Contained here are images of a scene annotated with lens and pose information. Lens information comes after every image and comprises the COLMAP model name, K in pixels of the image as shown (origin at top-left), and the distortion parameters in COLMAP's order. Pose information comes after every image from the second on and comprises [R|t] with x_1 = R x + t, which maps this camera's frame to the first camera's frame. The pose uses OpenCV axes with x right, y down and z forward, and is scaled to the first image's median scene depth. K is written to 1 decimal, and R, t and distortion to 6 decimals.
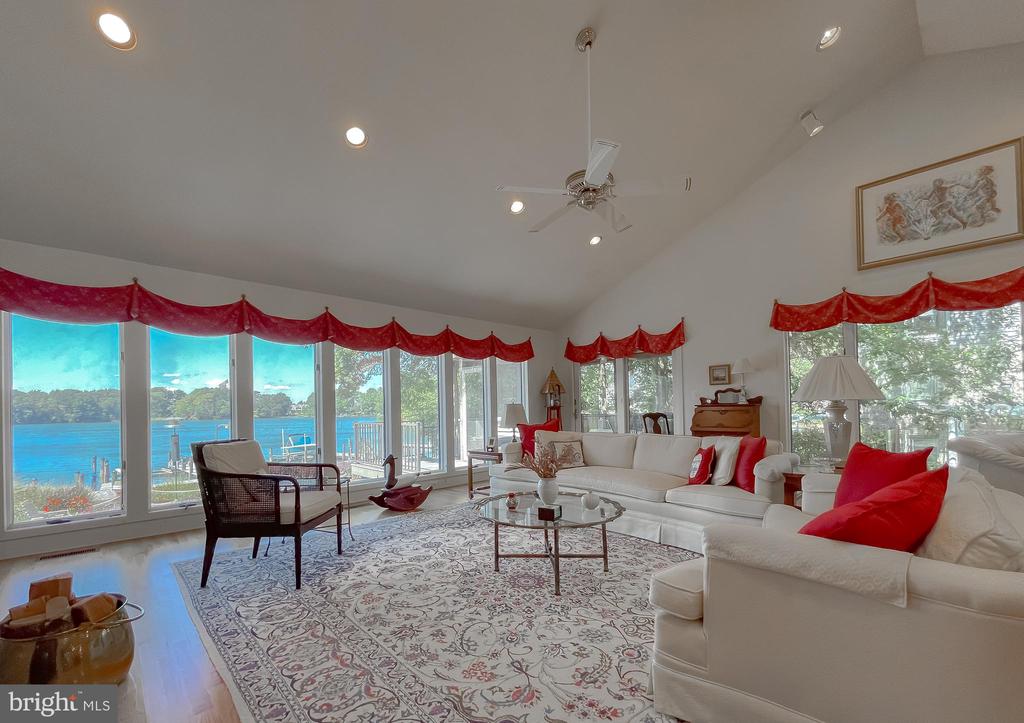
lens RADIAL K [[431.5, 0, 496.5], [0, 431.5, 407.6], [0, 0, 1]] dist [-0.002567, -0.000273]
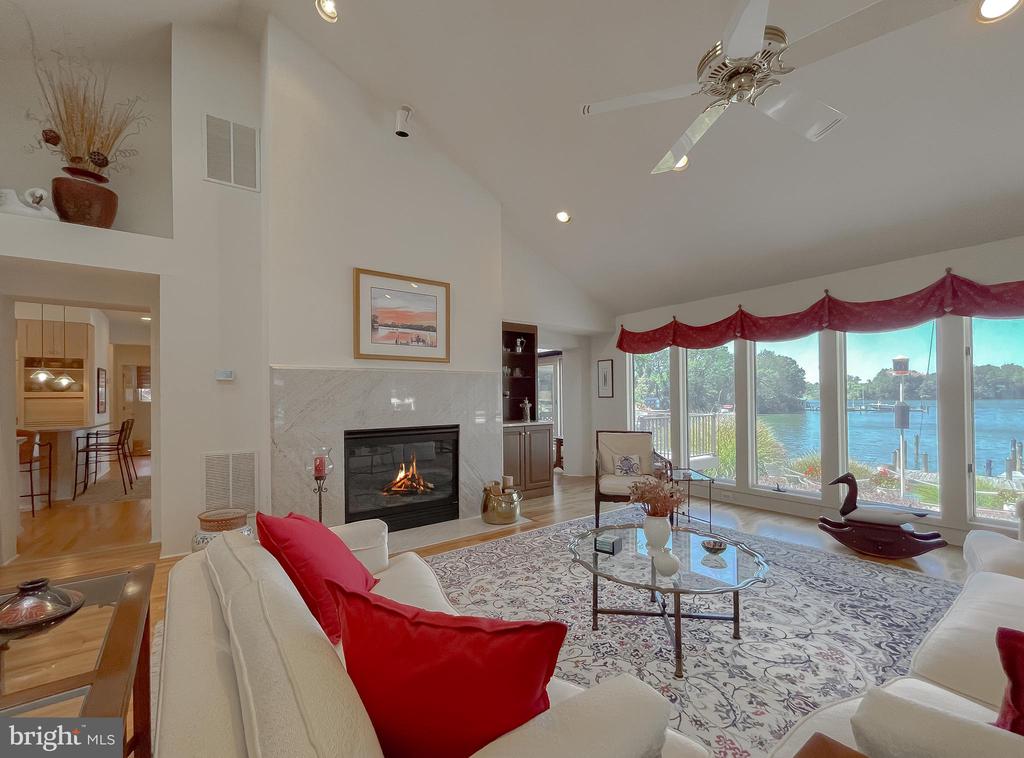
lens RADIAL K [[432.8, 0, 507.4], [0, 432.8, 396.2], [0, 0, 1]] dist [-0.000544, -0.000323]
pose [[-0.119902, 0.015343, -0.992667, 1.018198], [0.018001, 0.999750, 0.013278, -0.081667], [0.992622, -0.016277, -0.120149, 0.873184]]
